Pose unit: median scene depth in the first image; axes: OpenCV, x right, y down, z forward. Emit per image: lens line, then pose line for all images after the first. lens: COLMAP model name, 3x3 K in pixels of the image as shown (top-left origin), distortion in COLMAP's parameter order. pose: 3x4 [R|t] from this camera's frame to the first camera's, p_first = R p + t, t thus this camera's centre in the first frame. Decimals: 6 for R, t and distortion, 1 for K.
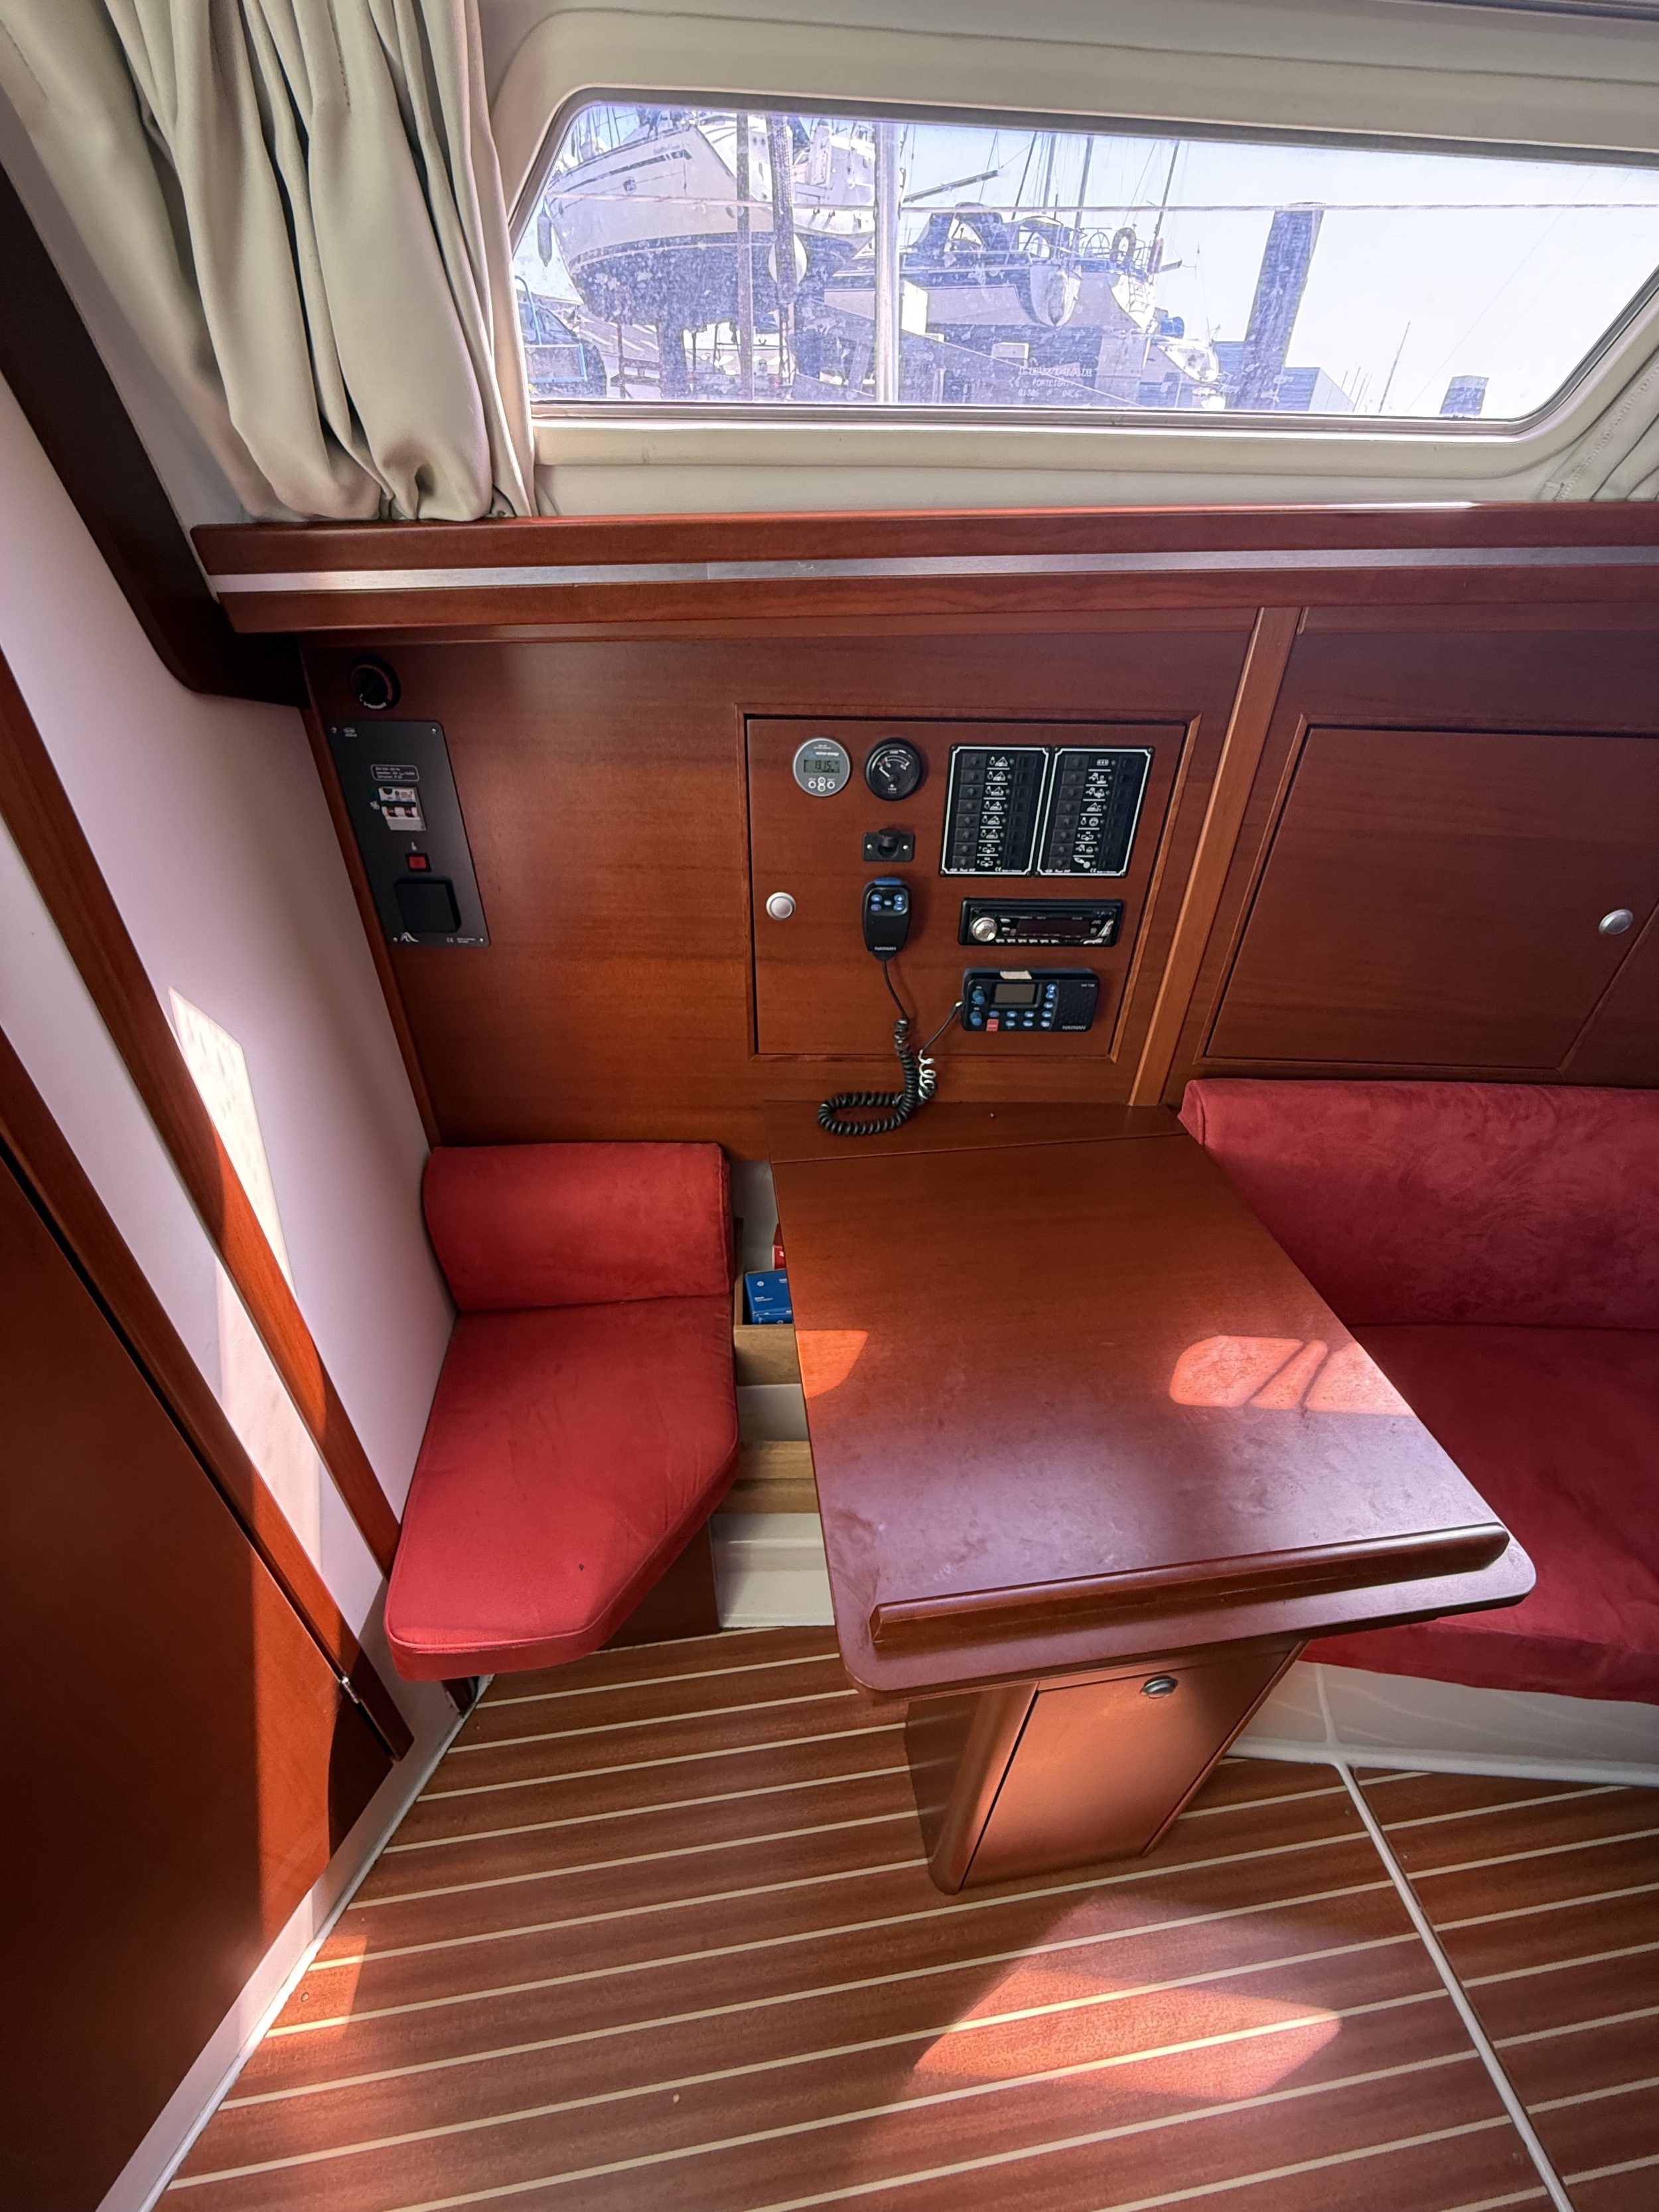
lens RADIAL K [[893.4, 0, 822.4], [0, 893.4, 1096.4], [0, 0, 1]] dist [0.001901, 0.000238]
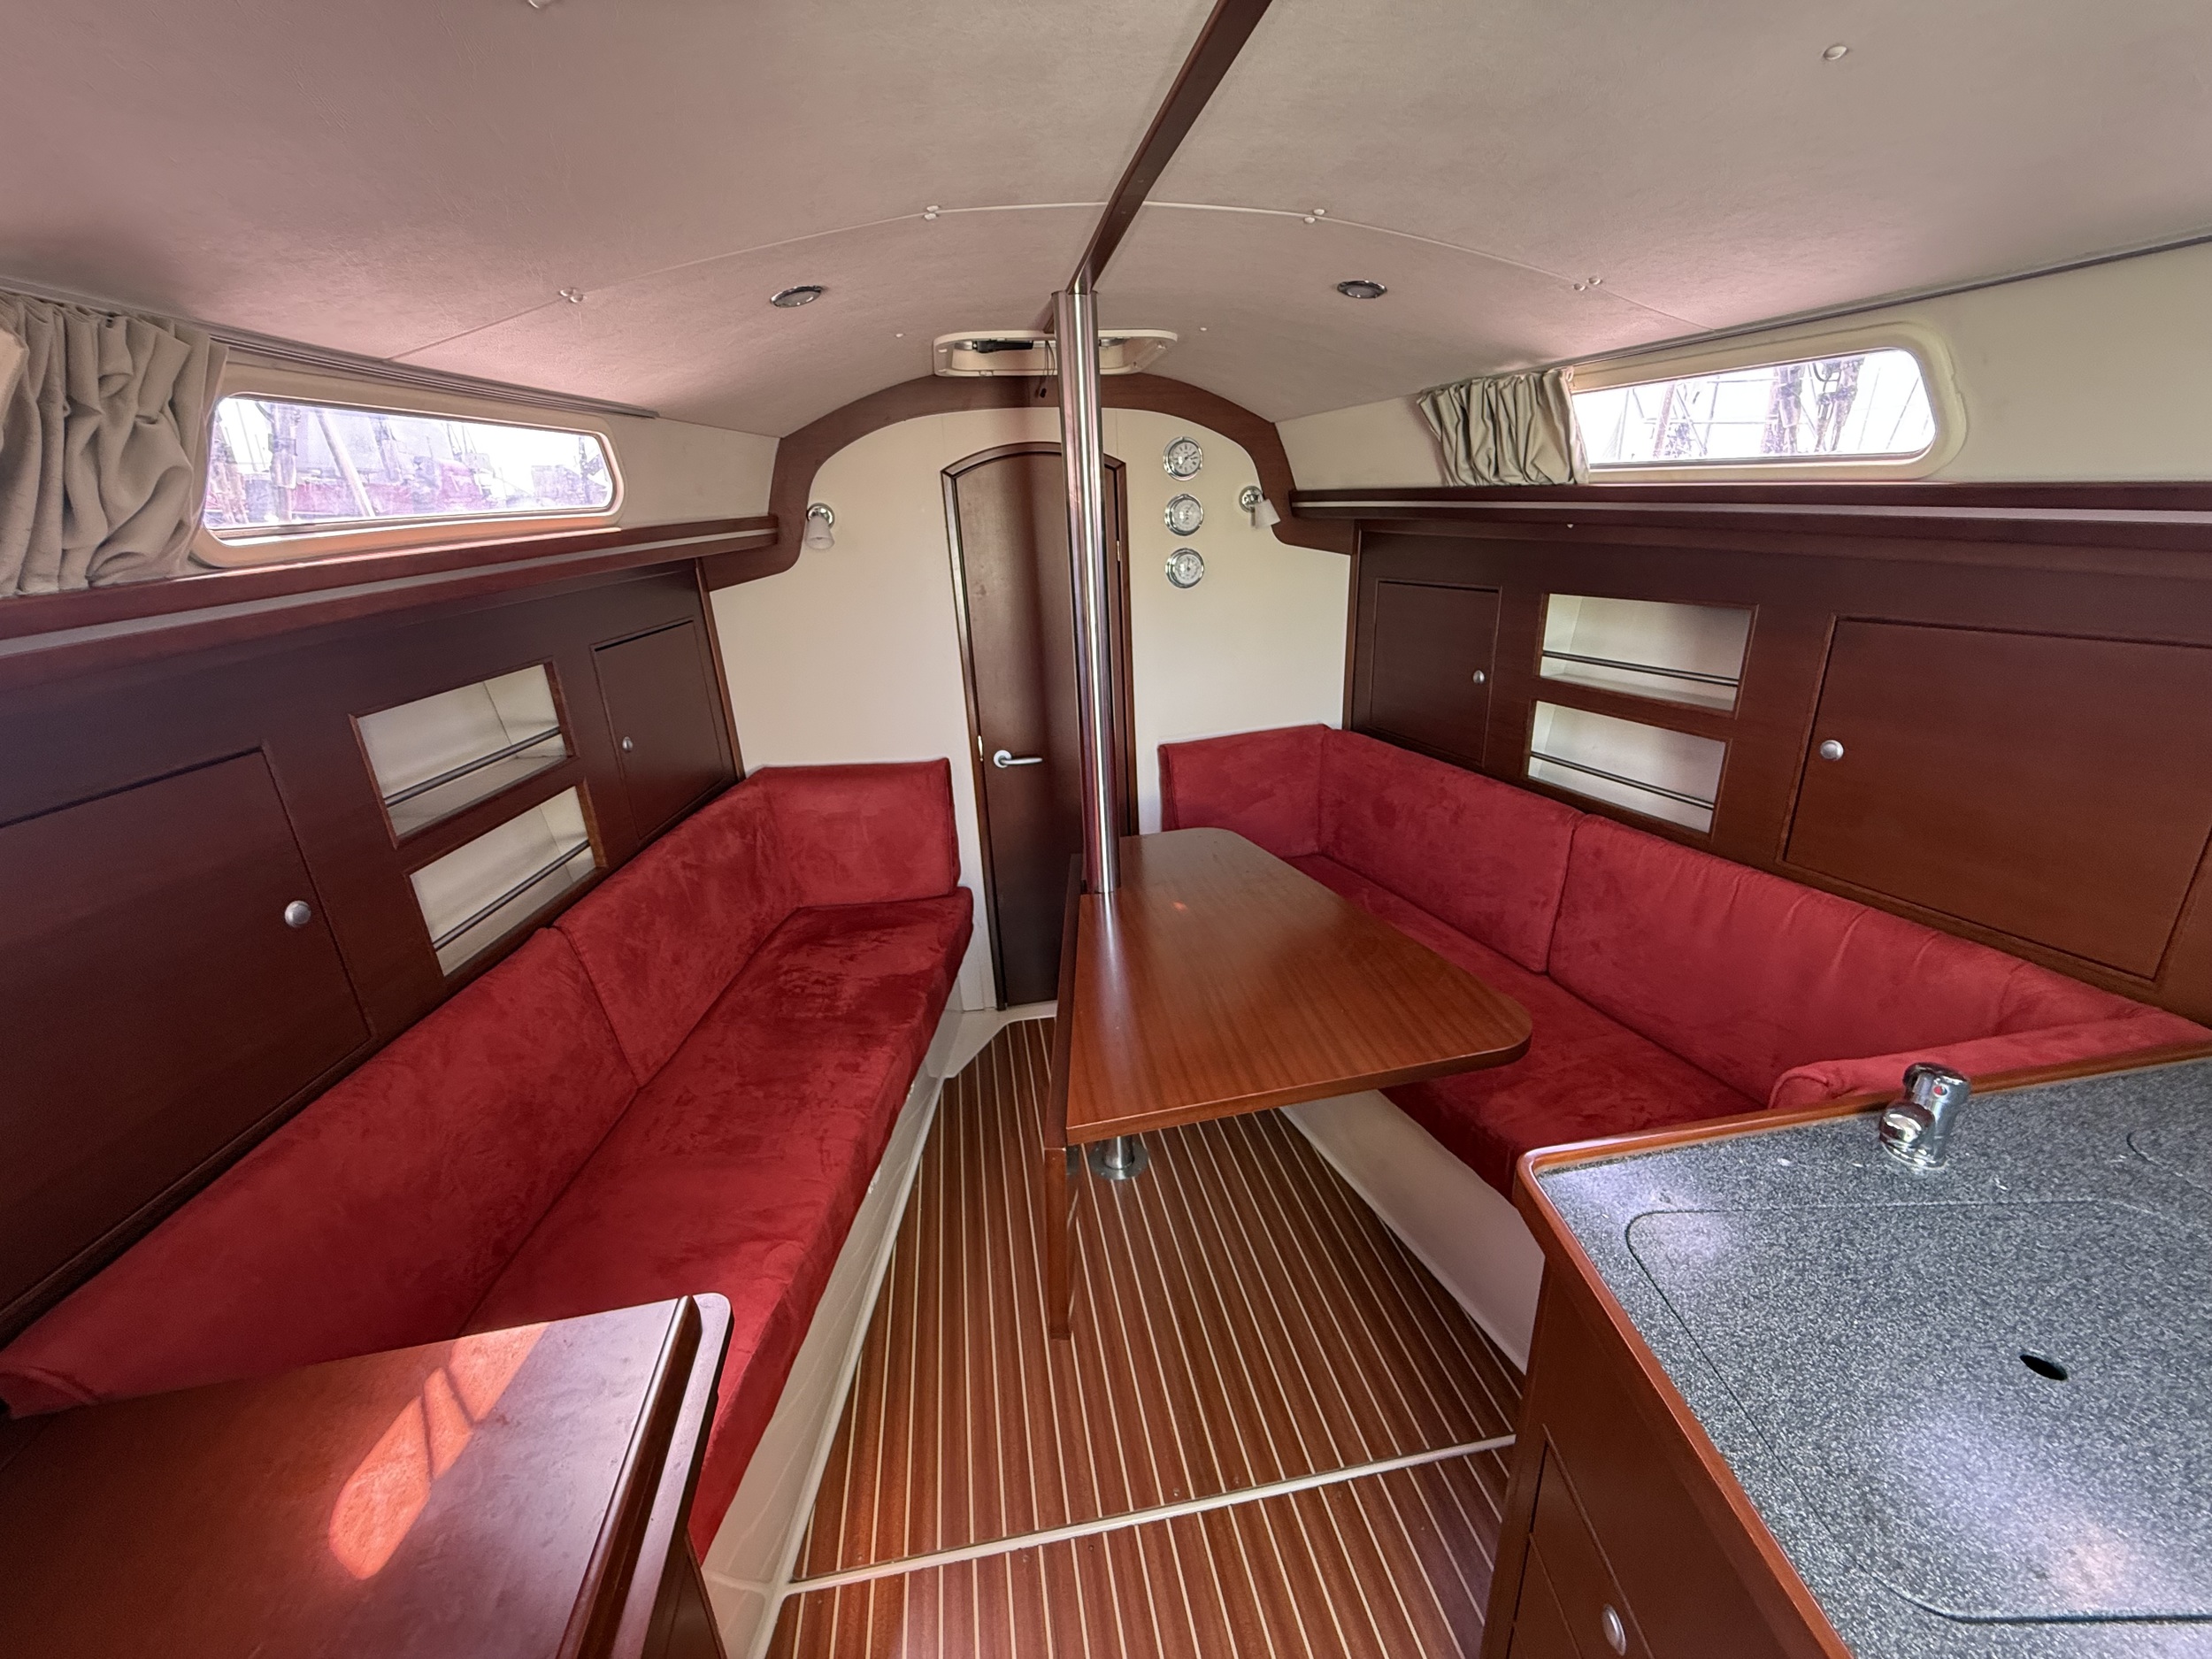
lens RADIAL K [[893.4, 0, 1100.1], [0, 893.4, 831.8], [0, 0, 1]] dist [0.001901, 0.000238]
pose [[-0.030471, -0.353806, 0.934822, -0.107113], [0.619863, 0.727004, 0.295357, 0.013553], [-0.784118, 0.588462, 0.197159, -0.027259]]
